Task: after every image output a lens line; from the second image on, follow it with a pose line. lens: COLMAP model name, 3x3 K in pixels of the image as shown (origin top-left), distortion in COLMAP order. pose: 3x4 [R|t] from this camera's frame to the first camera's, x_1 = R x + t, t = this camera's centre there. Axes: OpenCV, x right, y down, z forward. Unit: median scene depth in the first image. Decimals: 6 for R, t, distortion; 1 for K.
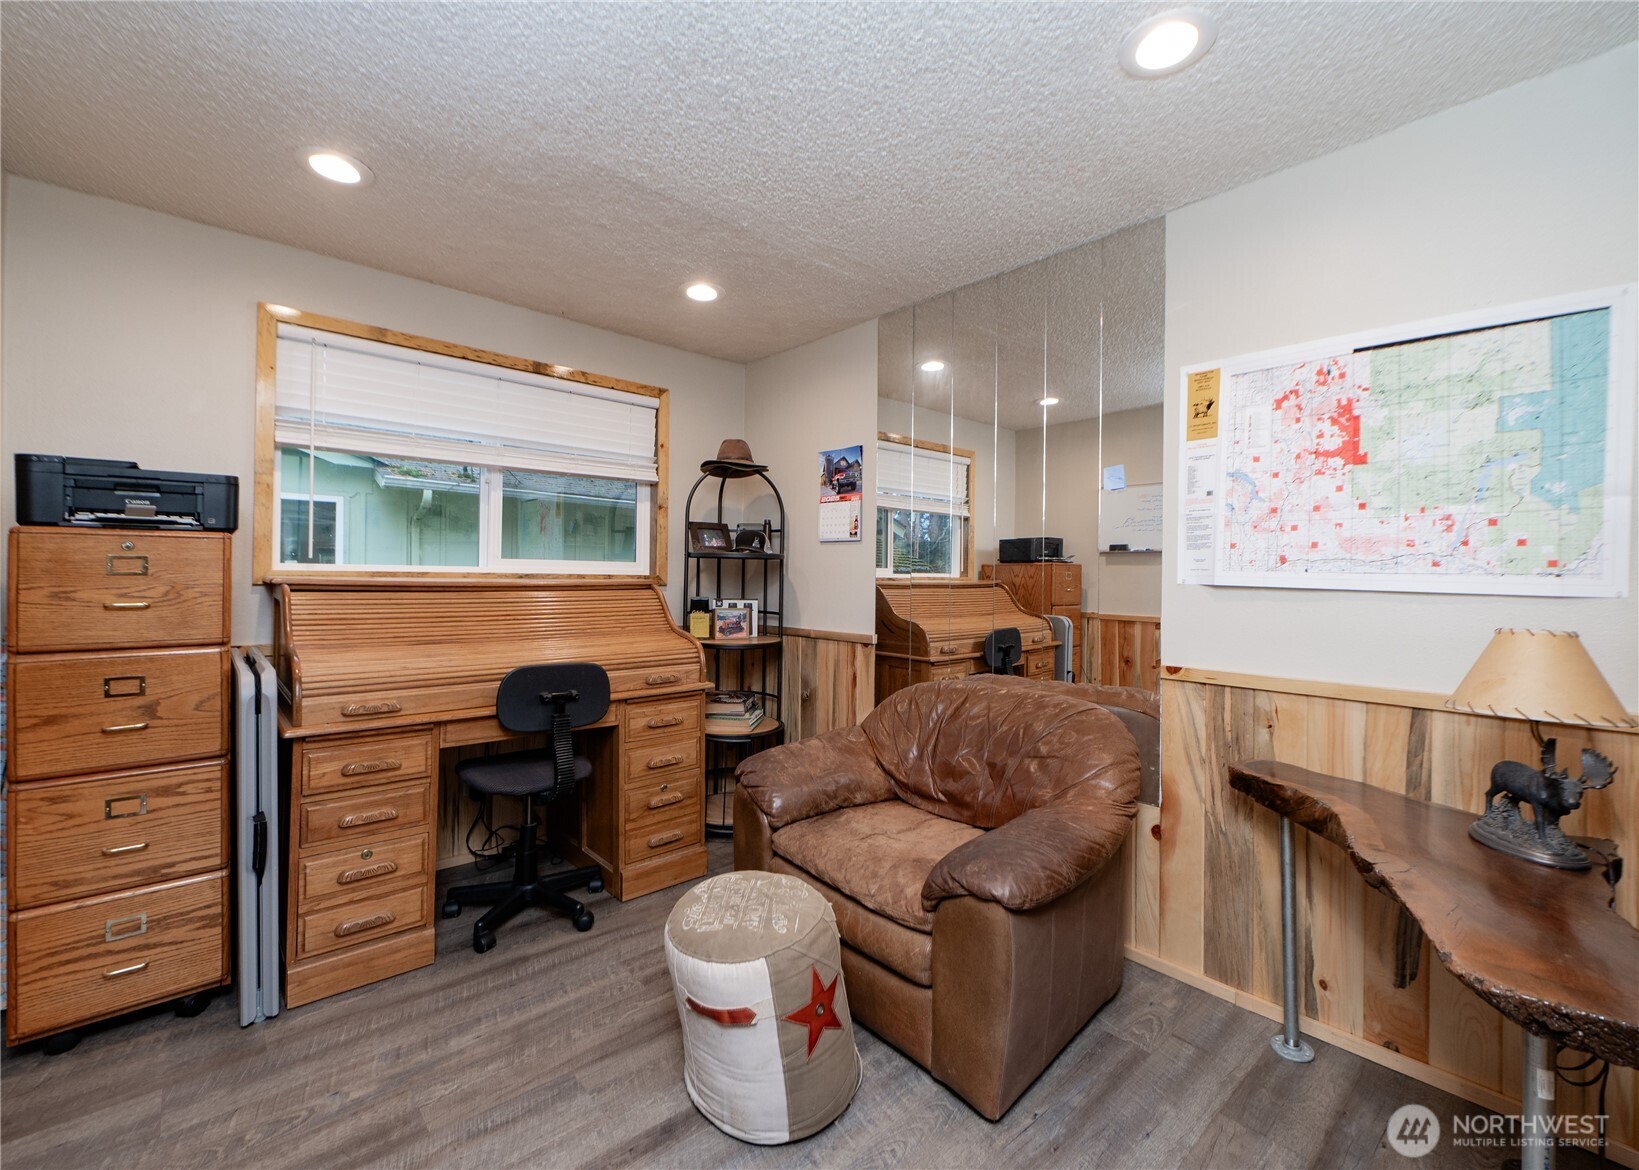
lens RADIAL K [[688.4, 0, 816.3], [0, 688.4, 572.3], [0, 0, 1]] dist [-0.001402, -0.000268]
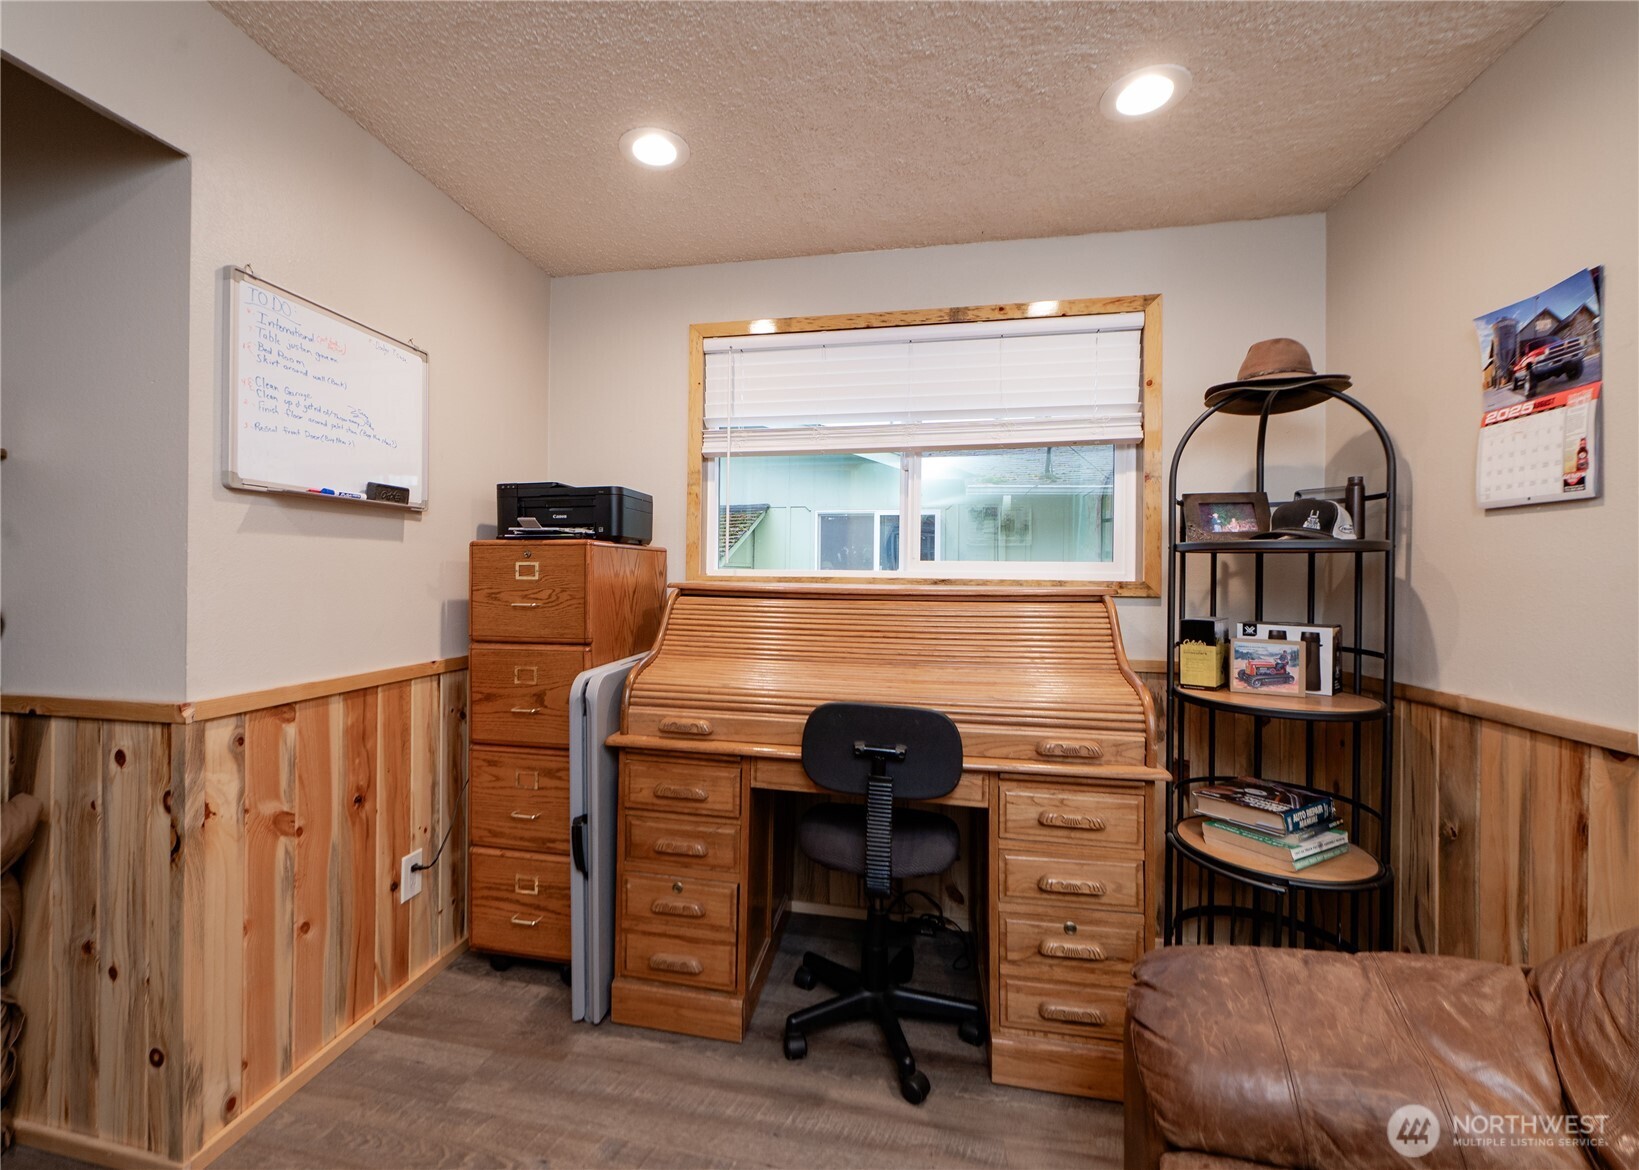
lens RADIAL K [[688.4, 0, 816.3], [0, 688.4, 572.3], [0, 0, 1]] dist [-0.001402, -0.000268]
pose [[0.592315, -0.009837, -0.805646, 0.117303], [0.000860, 0.999933, -0.011577, 0.003109], [0.805706, 0.006164, 0.592284, 0.378236]]
